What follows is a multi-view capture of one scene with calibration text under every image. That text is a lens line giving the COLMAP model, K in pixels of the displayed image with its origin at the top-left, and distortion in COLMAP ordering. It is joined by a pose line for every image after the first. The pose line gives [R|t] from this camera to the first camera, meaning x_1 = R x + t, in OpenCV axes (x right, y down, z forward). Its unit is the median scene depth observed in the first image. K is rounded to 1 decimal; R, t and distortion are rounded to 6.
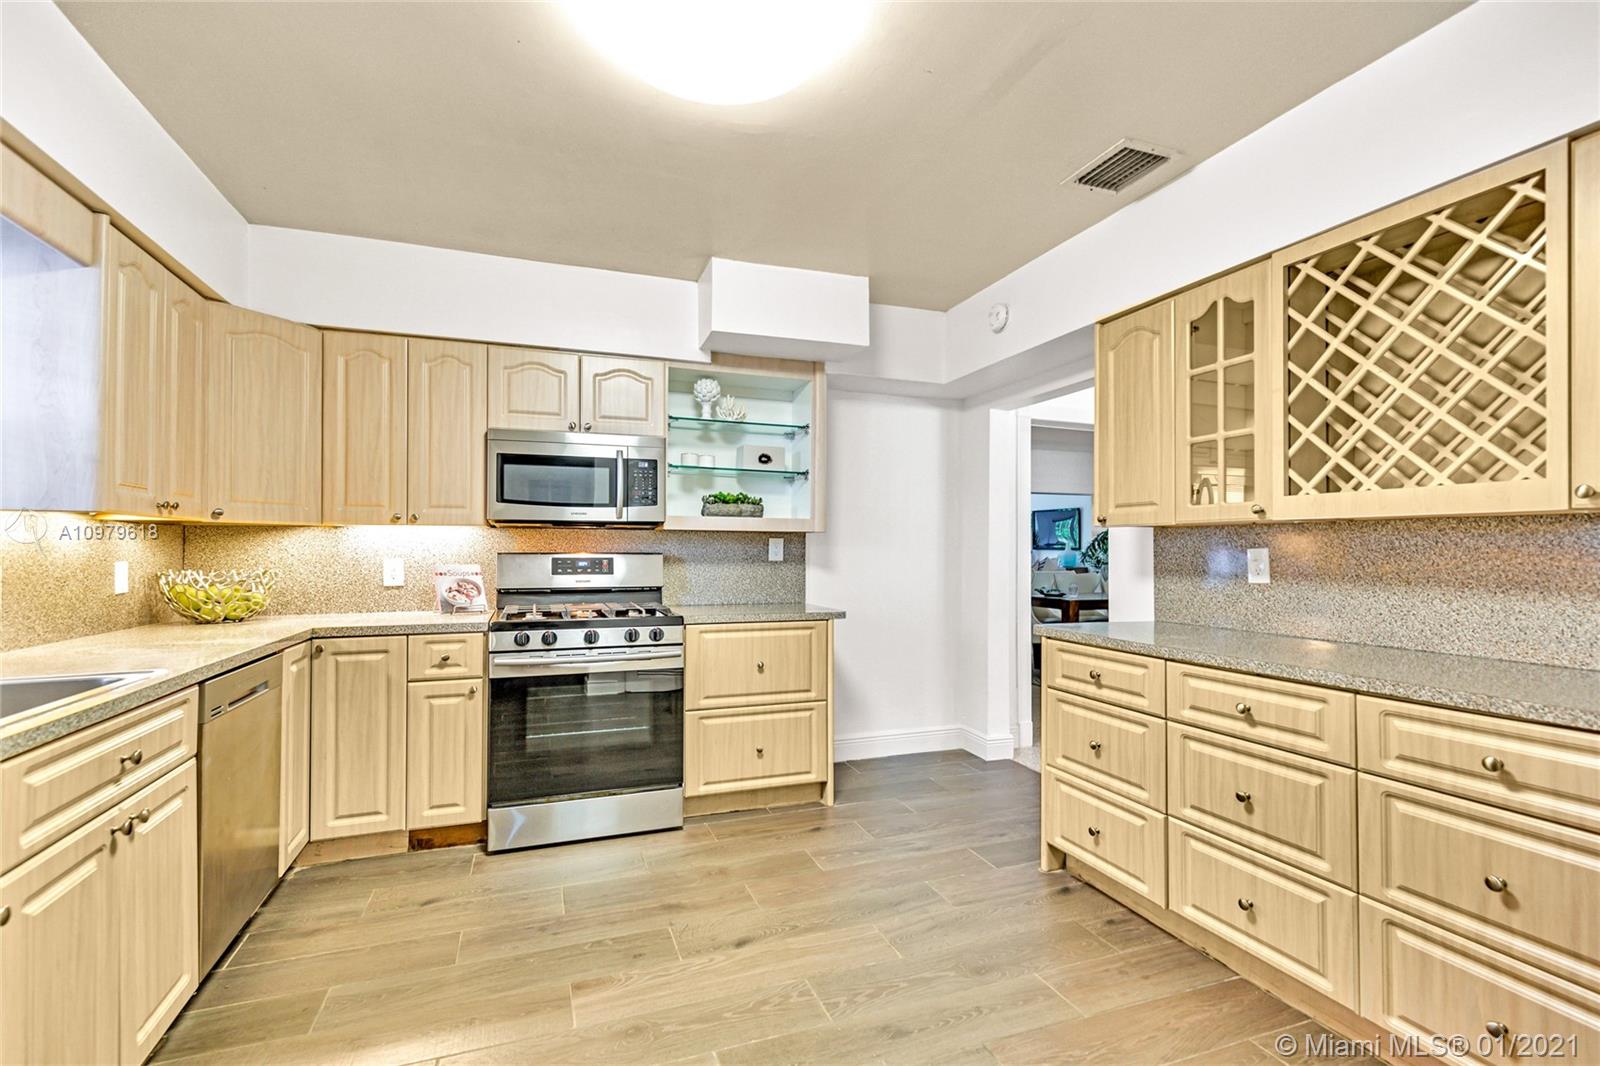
lens RADIAL K [[735.0, 0, 791.7], [0, 735.0, 541.9], [0, 0, 1]] dist [0.013707, 0.000074]
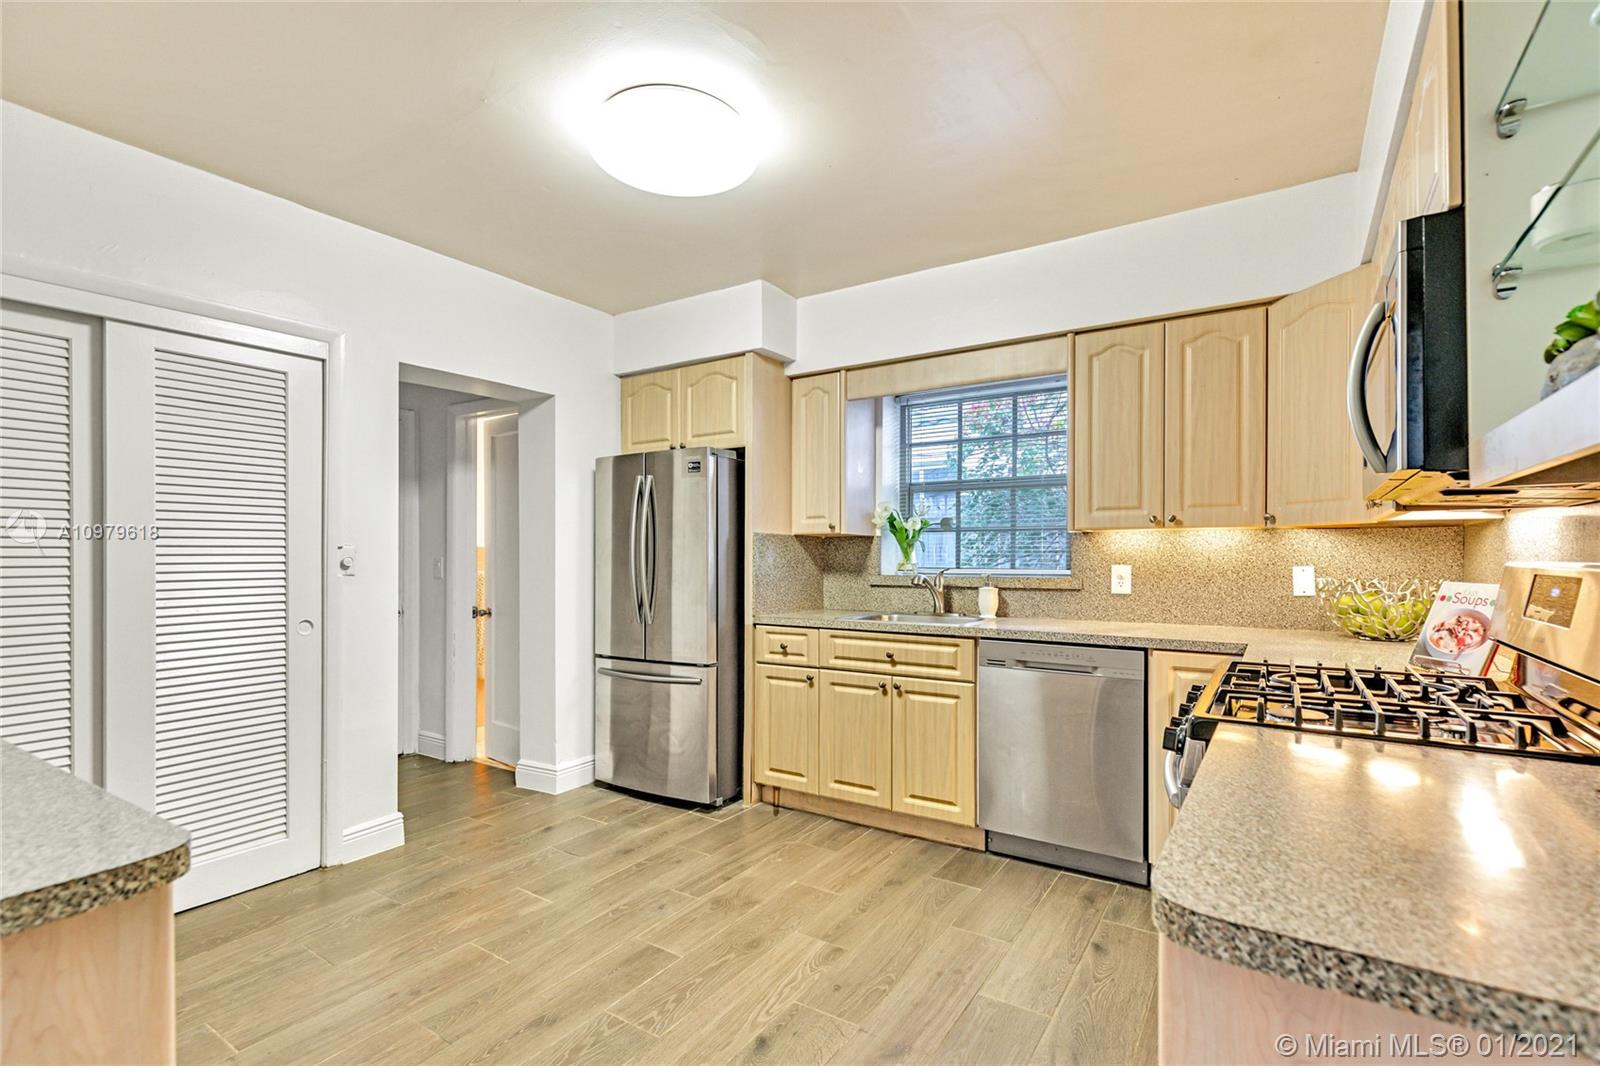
lens RADIAL K [[735.0, 0, 784.2], [0, 735.0, 549.5], [0, 0, 1]] dist [0.013707, 0.000074]
pose [[-0.810911, 0.000928, -0.585168, 0.387217], [0.013516, 0.999762, -0.017145, 0.013448], [0.585013, -0.021812, -0.810731, 1.688982]]
